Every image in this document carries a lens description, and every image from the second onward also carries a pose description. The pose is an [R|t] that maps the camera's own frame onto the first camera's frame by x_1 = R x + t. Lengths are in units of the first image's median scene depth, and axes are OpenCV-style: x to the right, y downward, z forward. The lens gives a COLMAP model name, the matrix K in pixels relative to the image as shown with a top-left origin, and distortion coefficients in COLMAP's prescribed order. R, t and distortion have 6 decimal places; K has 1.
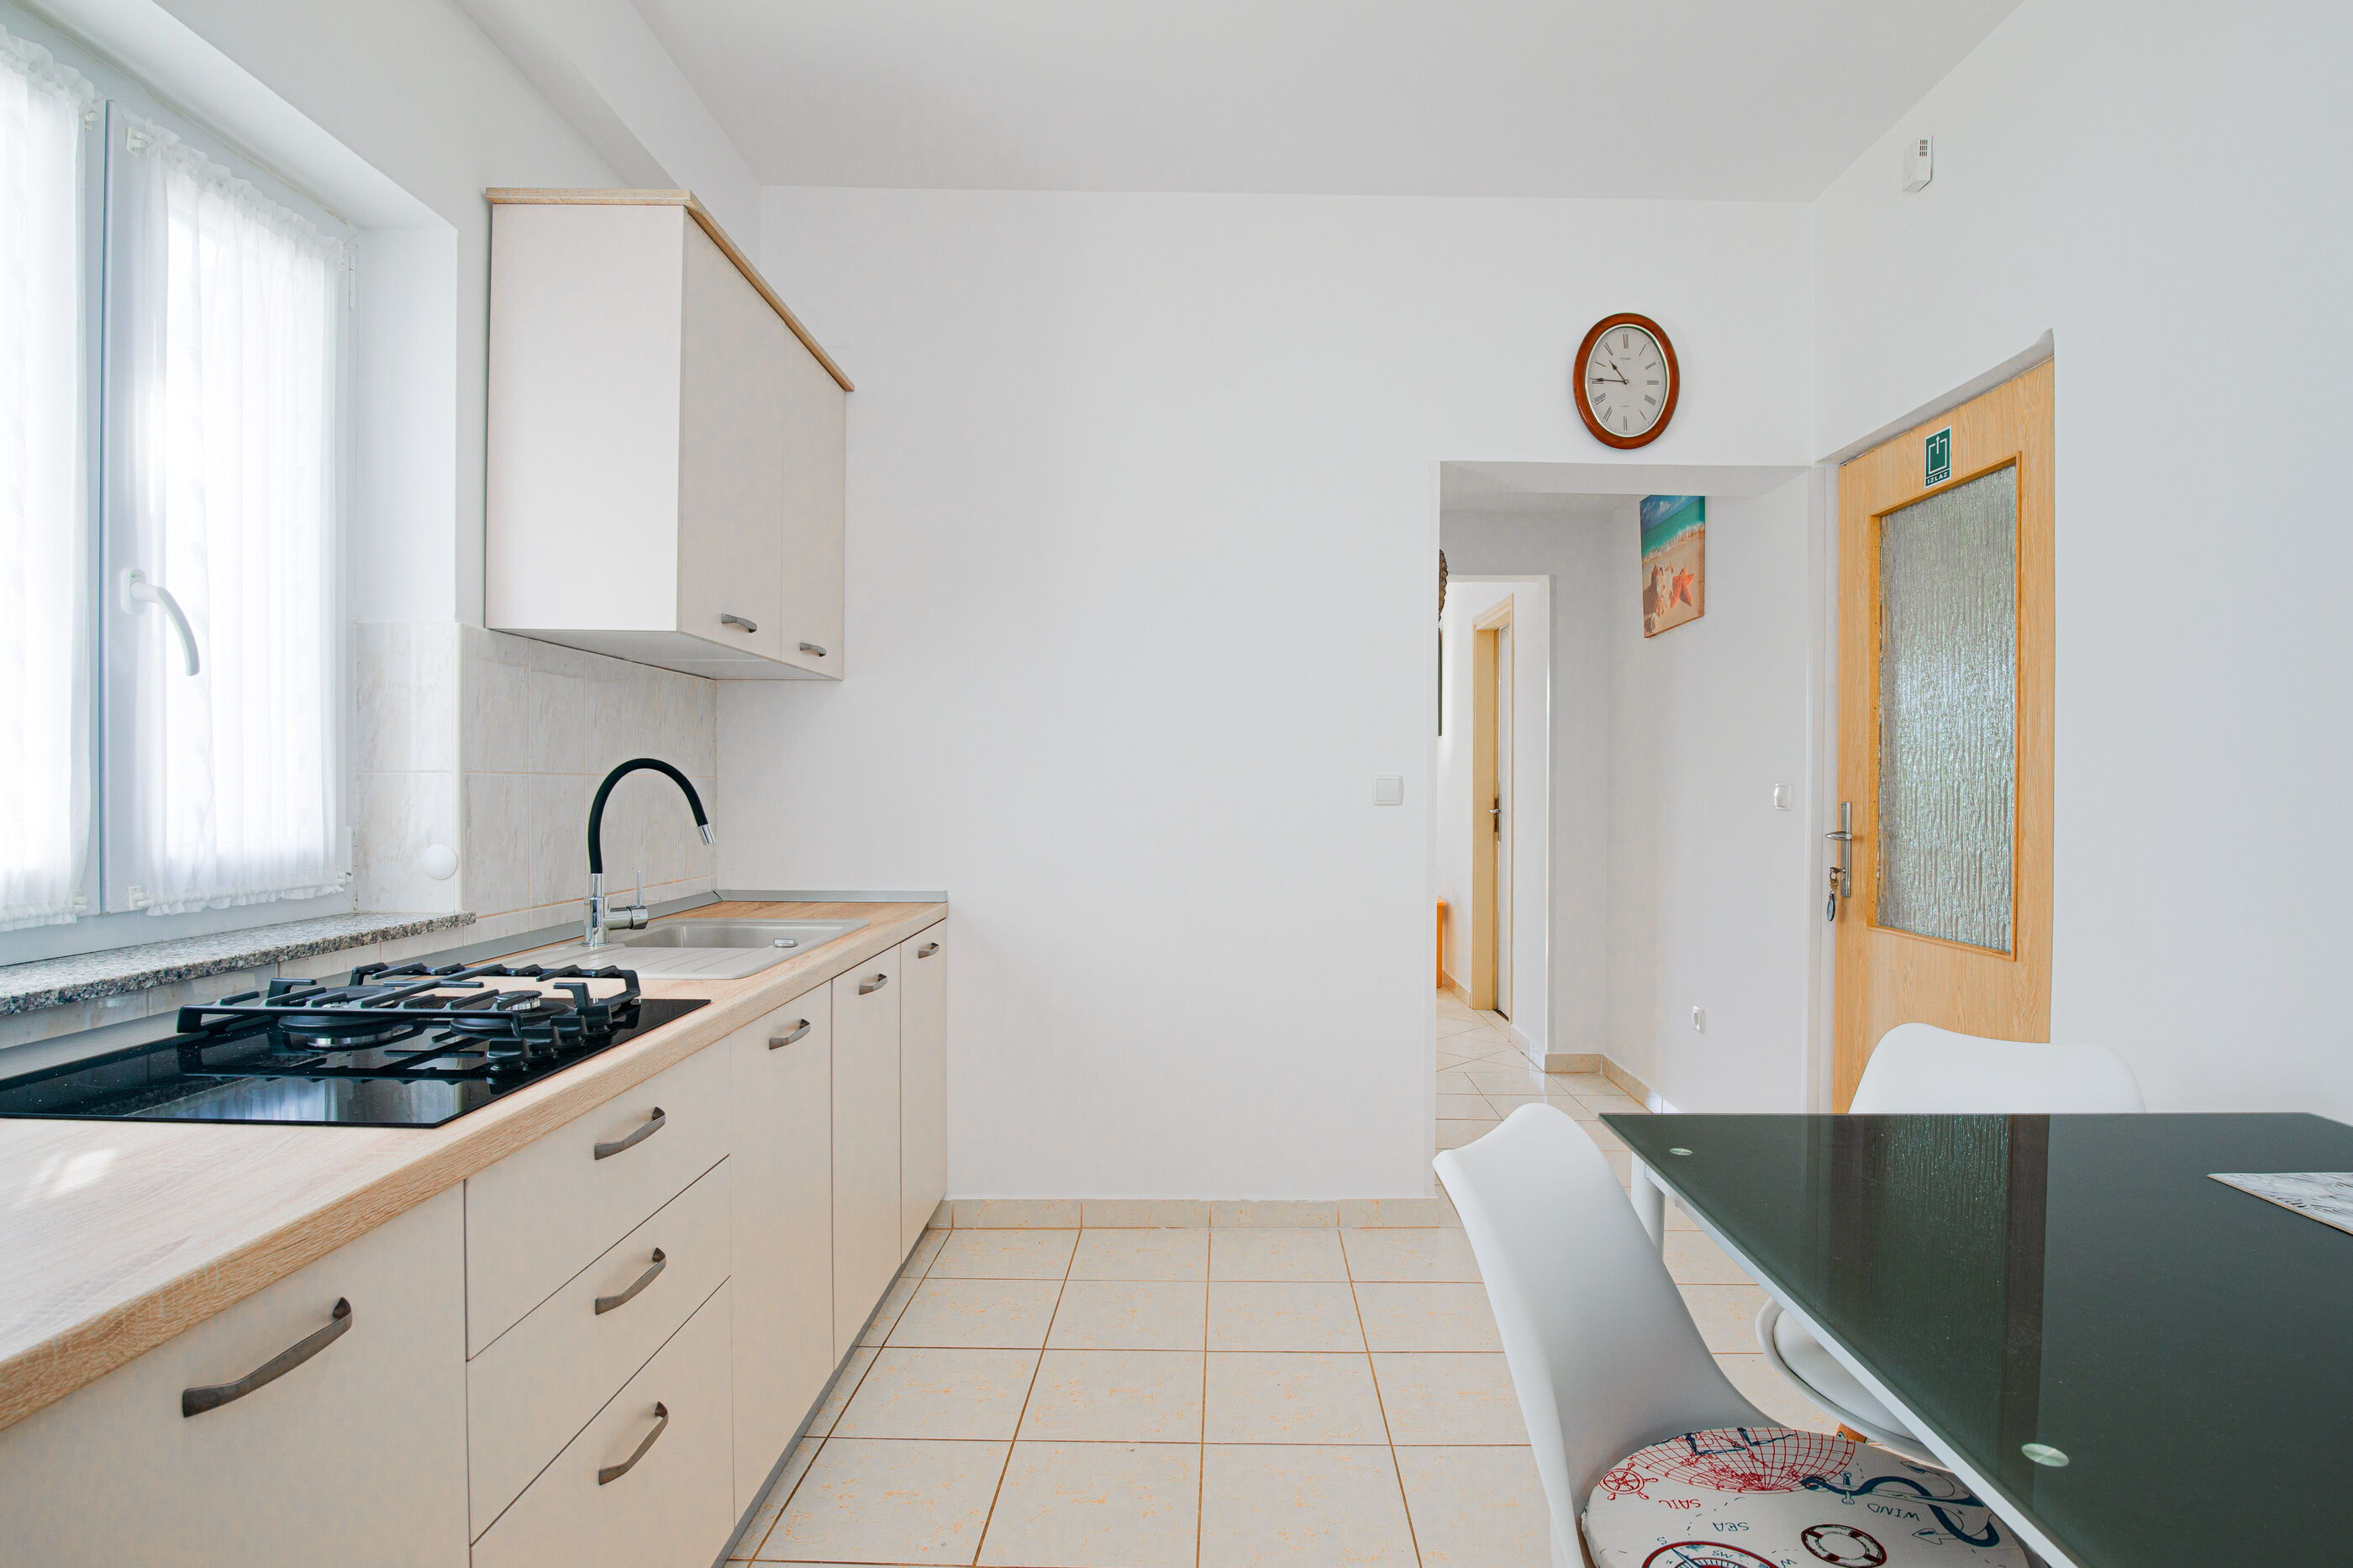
lens RADIAL K [[1126.2, 0, 1181.2], [0, 1126.2, 794.3], [0, 0, 1]] dist [-0.019376, 0.000207]
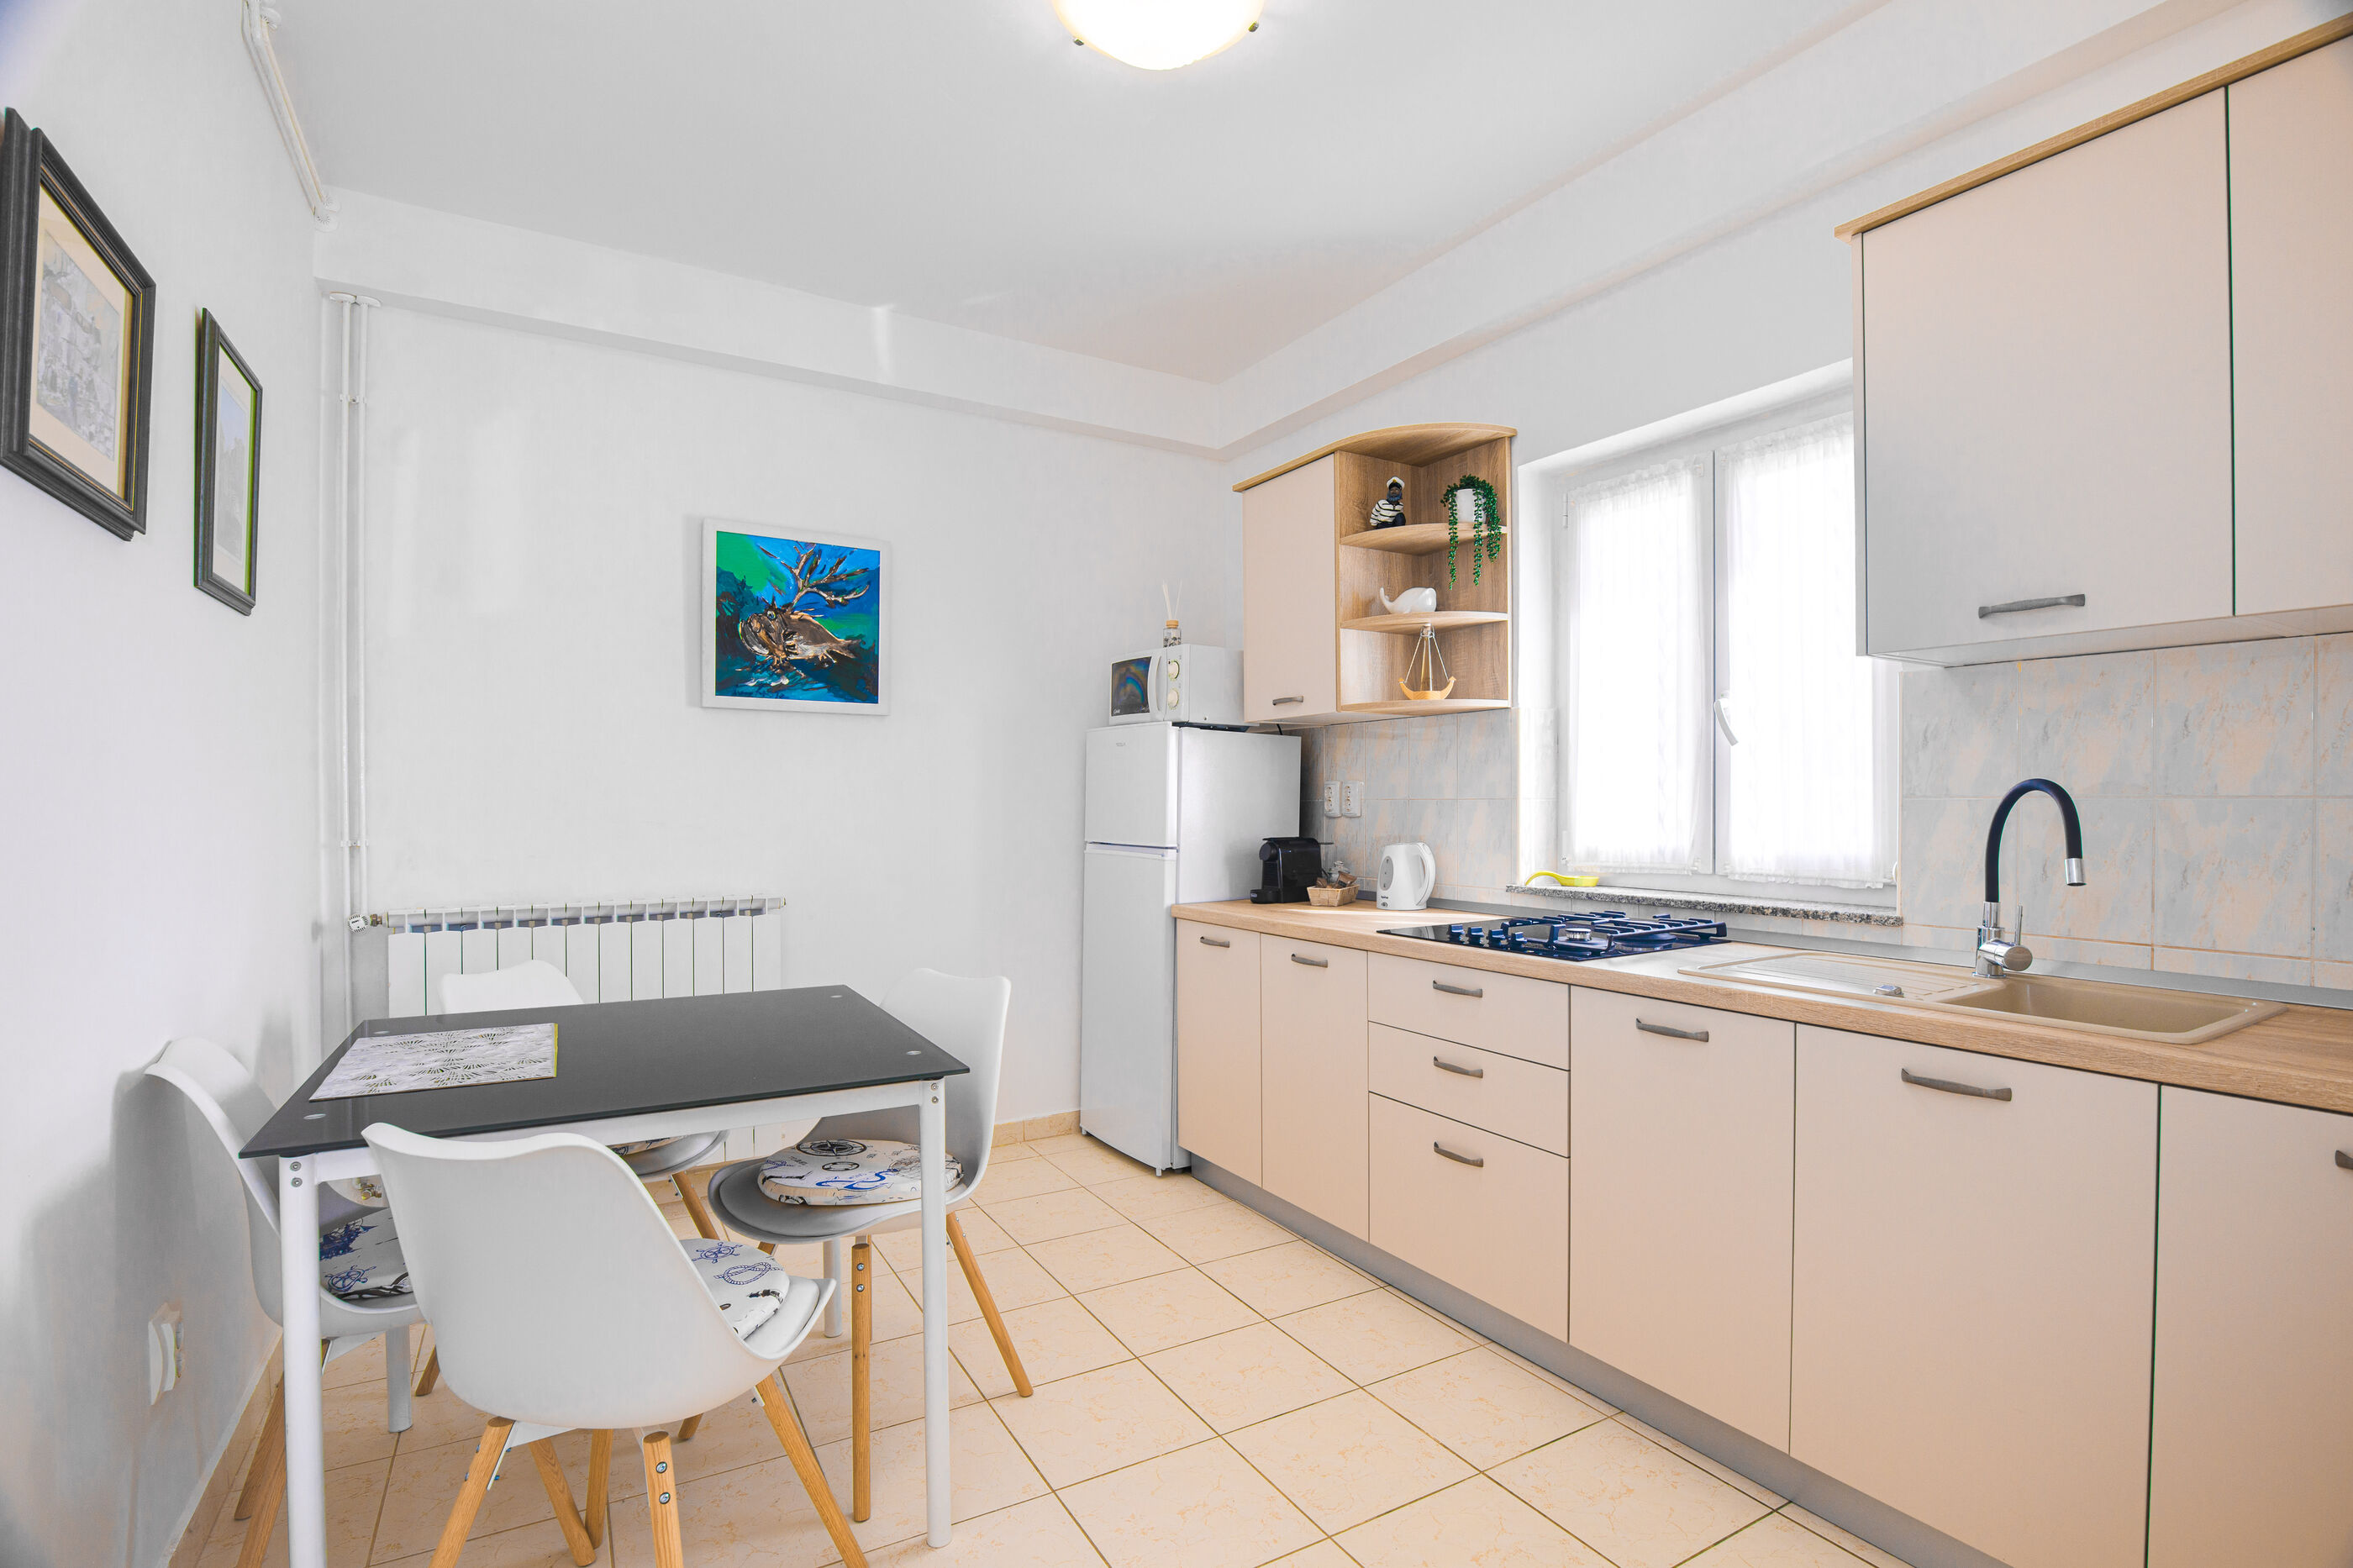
lens RADIAL K [[1126.2, 0, 1181.2], [0, 1126.2, 794.3], [0, 0, 1]] dist [-0.019376, 0.000207]
pose [[-0.860698, -0.005478, -0.509087, 0.706680], [-0.005781, 0.999983, -0.000986, -0.020577], [0.509083, 0.002095, -0.860715, 1.900152]]
